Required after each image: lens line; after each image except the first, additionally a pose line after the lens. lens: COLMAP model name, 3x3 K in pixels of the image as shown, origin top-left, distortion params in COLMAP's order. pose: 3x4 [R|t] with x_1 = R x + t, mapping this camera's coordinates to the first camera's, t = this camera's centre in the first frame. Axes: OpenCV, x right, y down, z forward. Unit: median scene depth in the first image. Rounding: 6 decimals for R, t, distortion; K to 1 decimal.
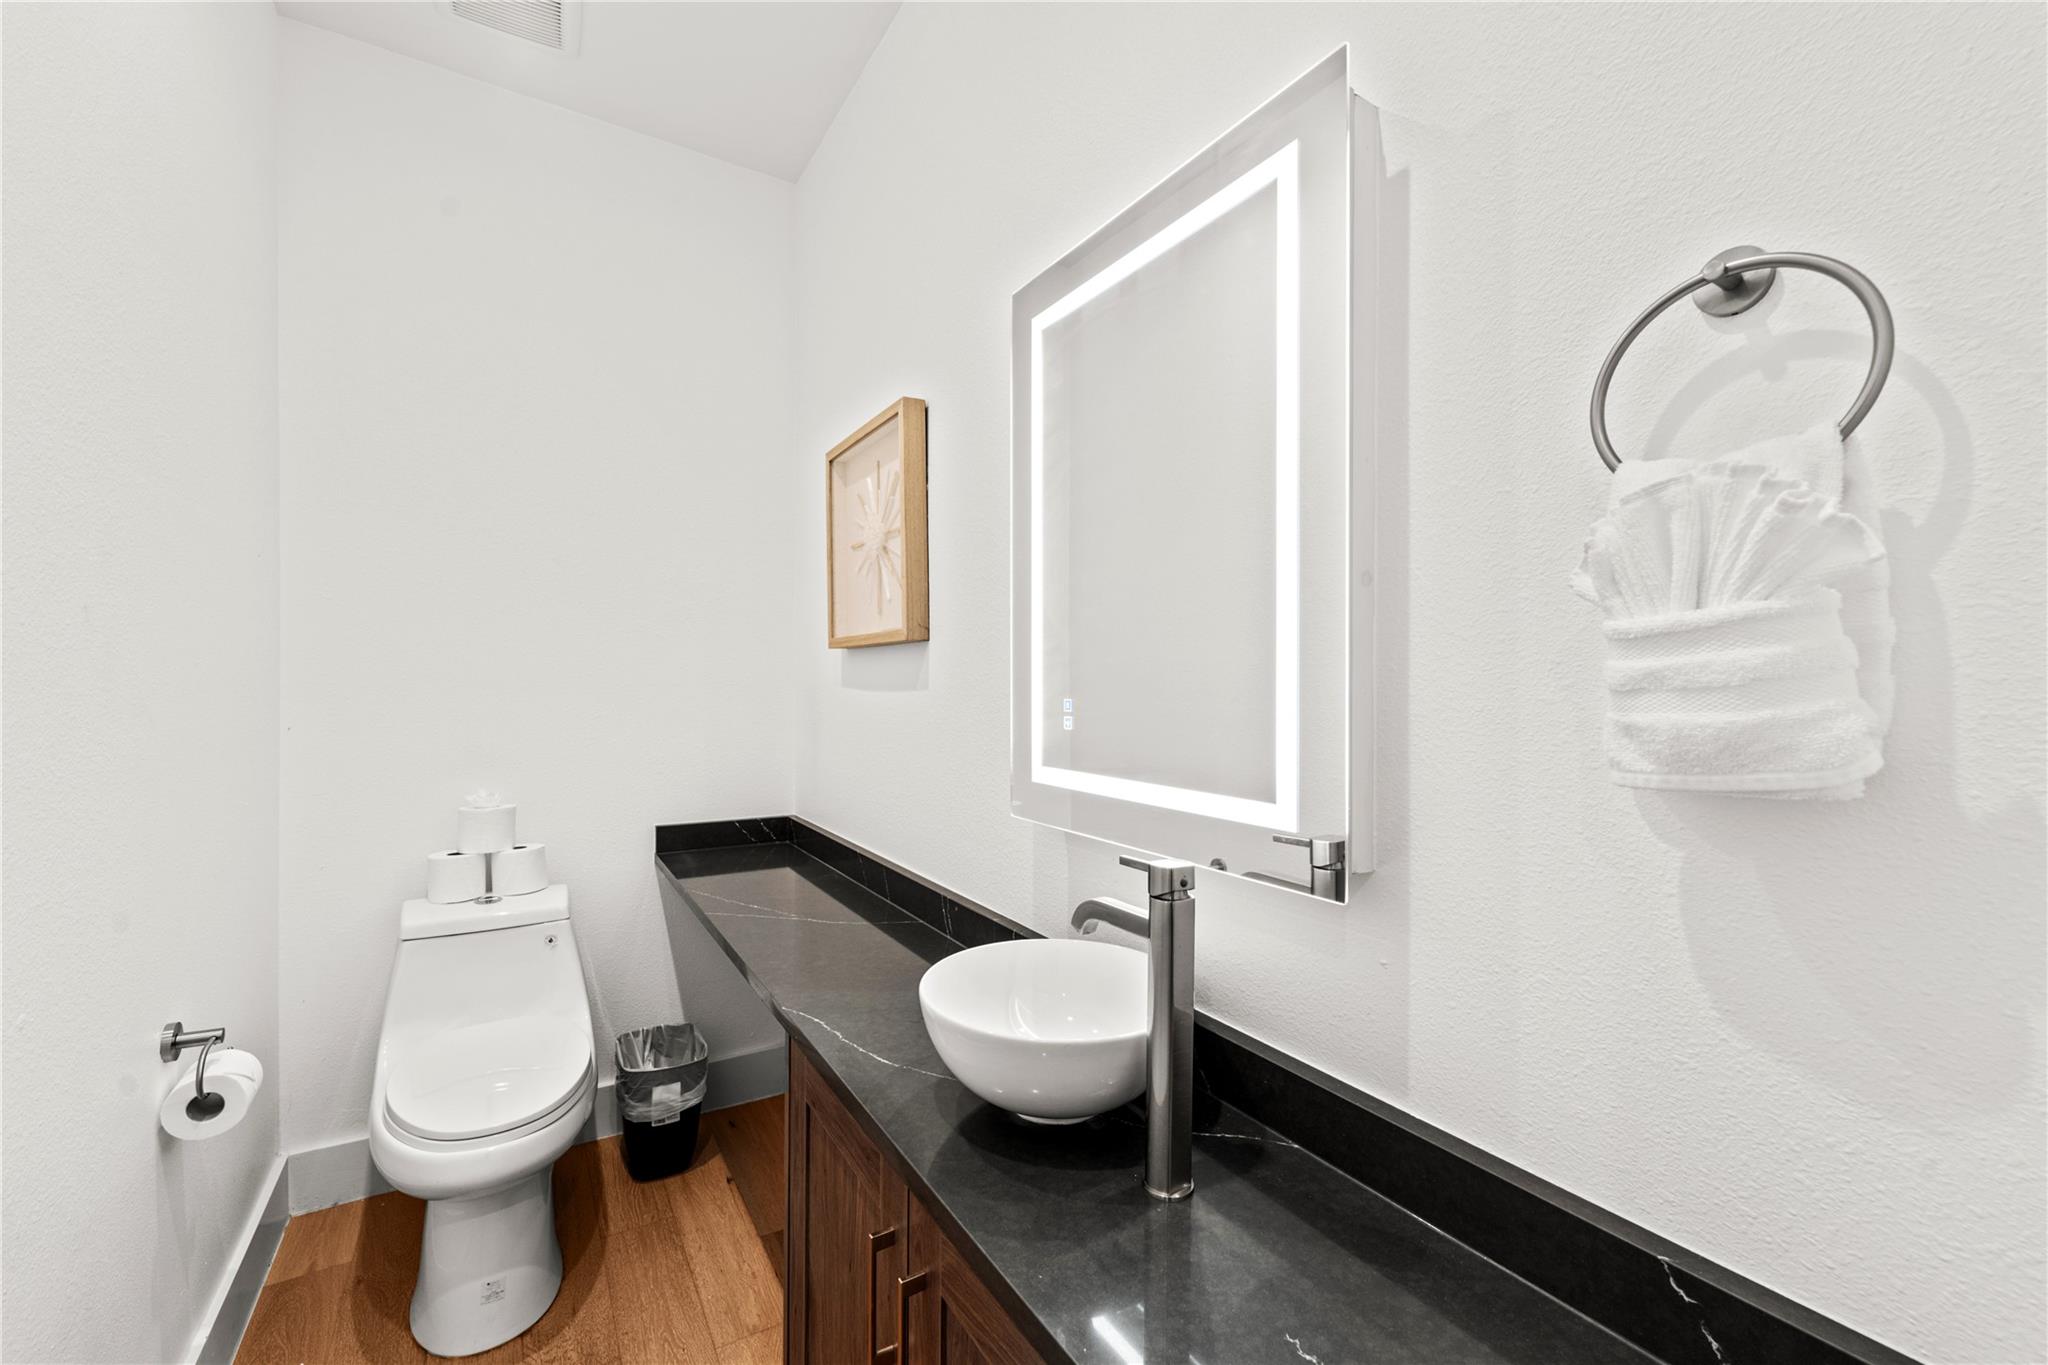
lens RADIAL K [[827.5, 0, 1022.6], [0, 827.5, 677.5], [0, 0, 1]] dist [-0.002695, 0.000299]
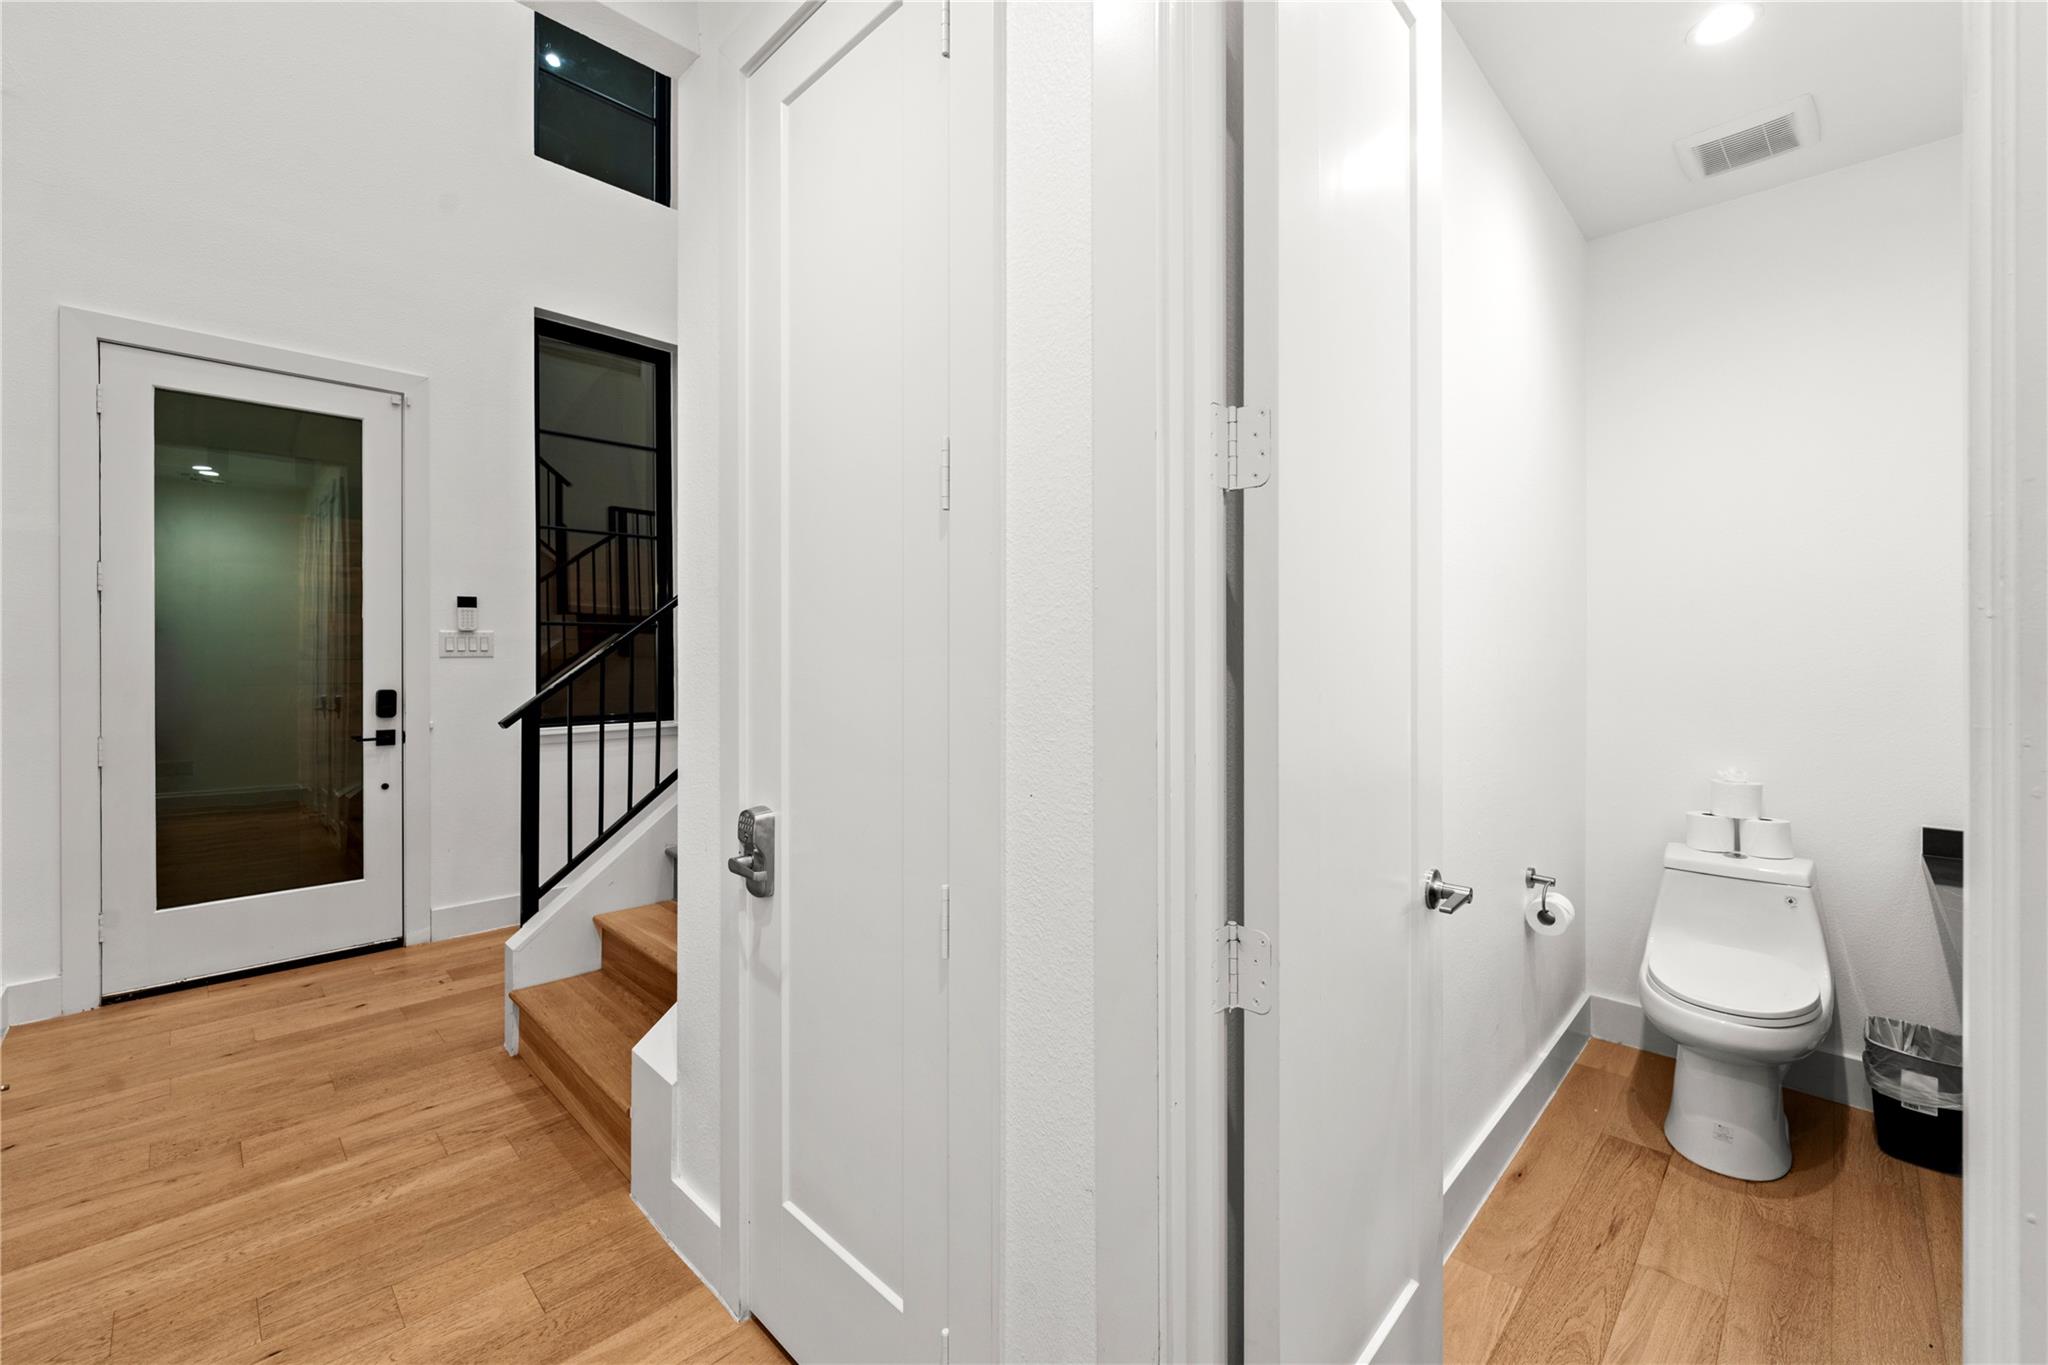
lens RADIAL K [[827.5, 0, 1023.6], [0, 827.5, 671.4], [0, 0, 1]] dist [-0.002695, 0.000299]
pose [[0.229804, 0.002462, -0.973234, 0.334228], [-0.003157, 0.999993, 0.001784, -0.009613], [0.973232, 0.002663, 0.229810, -0.350427]]
